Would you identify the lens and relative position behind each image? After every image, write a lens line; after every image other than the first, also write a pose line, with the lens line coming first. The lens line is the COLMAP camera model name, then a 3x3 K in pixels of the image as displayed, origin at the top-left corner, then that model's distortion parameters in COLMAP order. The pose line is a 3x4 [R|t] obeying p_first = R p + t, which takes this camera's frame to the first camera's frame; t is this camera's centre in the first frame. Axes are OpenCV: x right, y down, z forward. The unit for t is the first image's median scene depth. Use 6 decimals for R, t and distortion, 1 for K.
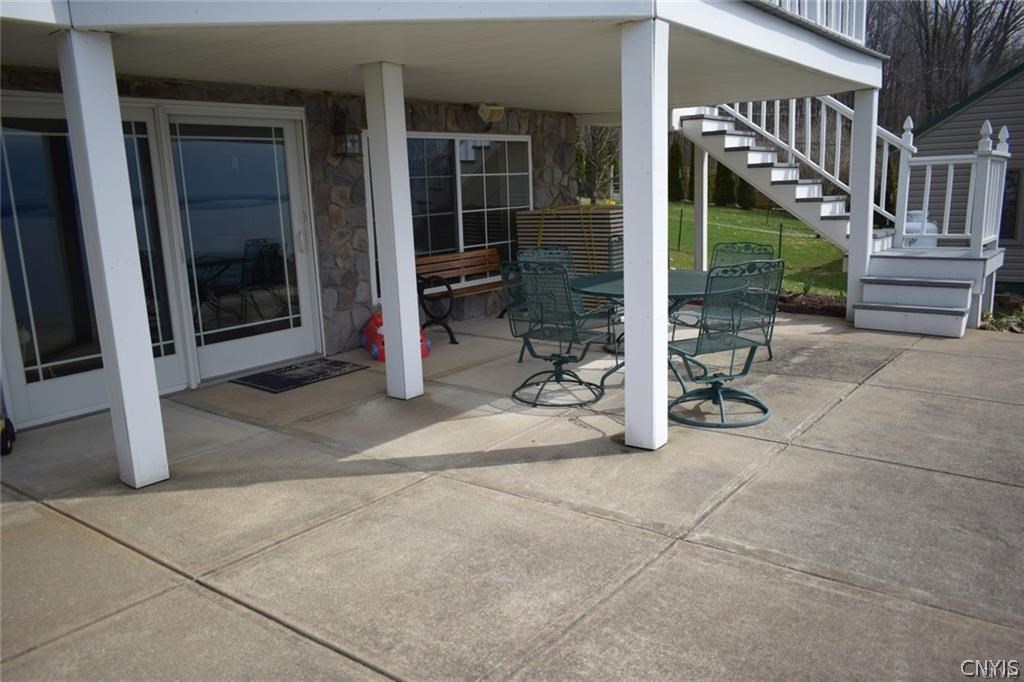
lens RADIAL K [[783.0, 0, 511.6], [0, 783.0, 345.1], [0, 0, 1]] dist [-0.024594, 0.009788]
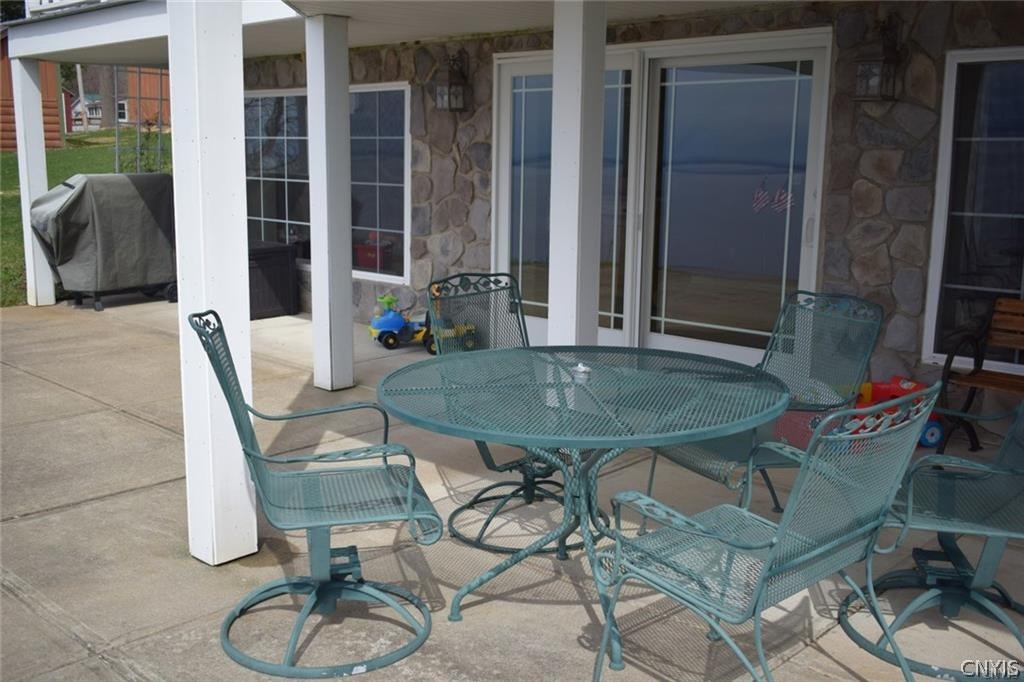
lens RADIAL K [[1024.6, 0, 512.0], [0, 1024.6, 341.0], [0, 0, 1]] dist [-0.009818, 0.001846]
pose [[-0.103254, 0.214573, -0.971235, 0.613187], [-0.206903, 0.950461, 0.231980, -0.189993], [0.972897, 0.224905, -0.053743, 0.809147]]
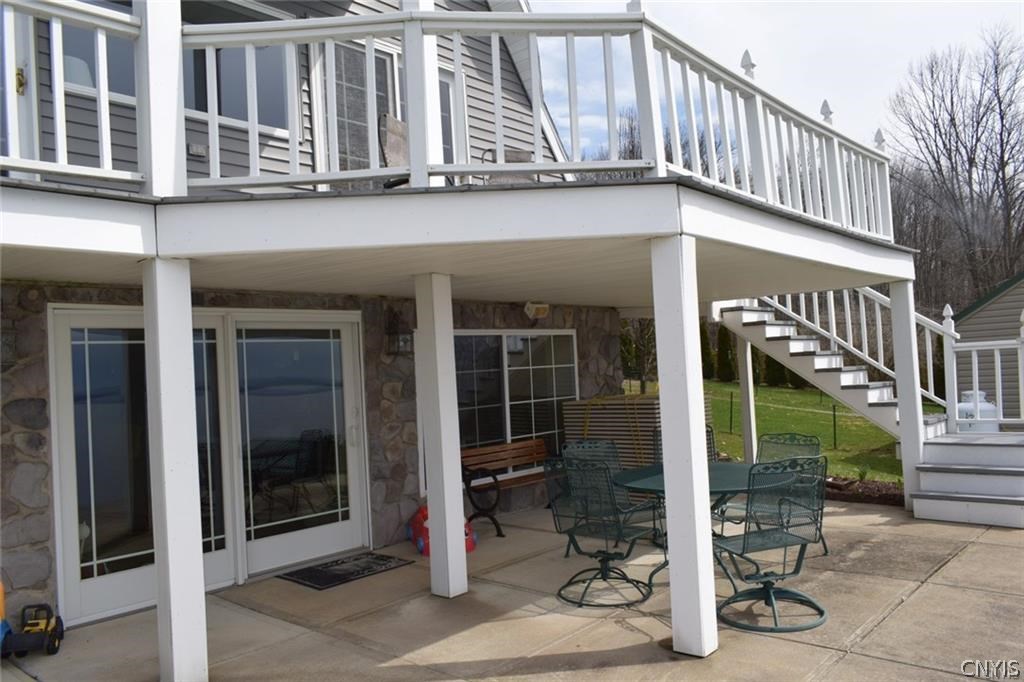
lens RADIAL K [[783.0, 0, 511.6], [0, 783.0, 345.1], [0, 0, 1]] dist [-0.024594, 0.009788]
pose [[0.997694, -0.016146, -0.065917, 0.010402], [0.000710, 0.973717, -0.227758, -0.013348], [0.067862, 0.227186, 0.971484, -0.018751]]
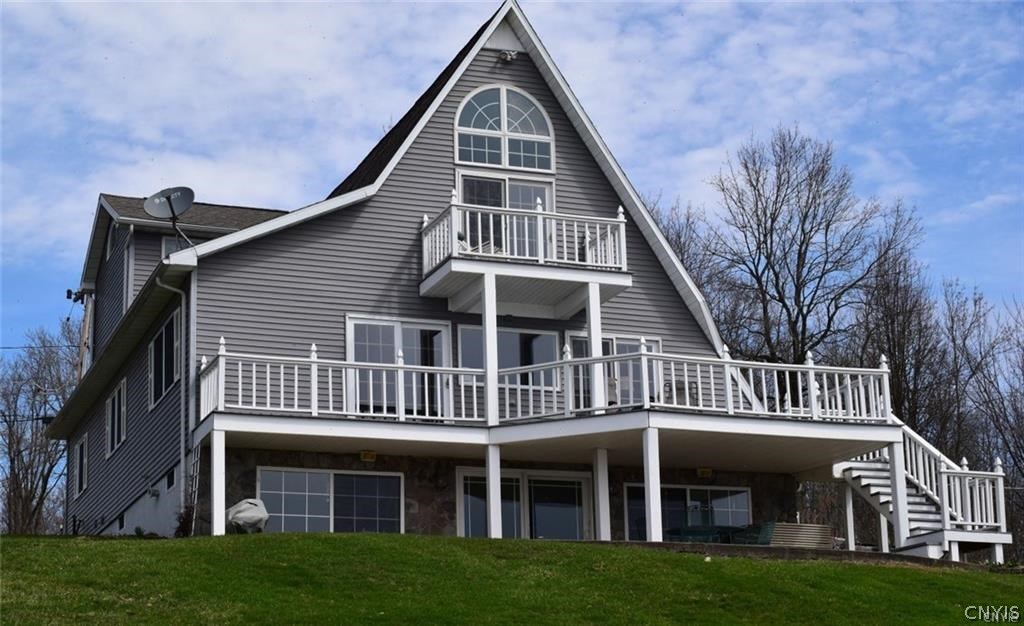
lens RADIAL K [[1883.7, 0, 512.0], [0, 1883.7, 313.0], [0, 0, 1]] dist [-0.033144, -0.005284]
pose [[0.858489, -0.113130, -0.500198, 2.073612], [-0.111496, 0.910860, -0.397370, 1.306535], [0.500565, 0.396908, 0.769349, -3.093788]]
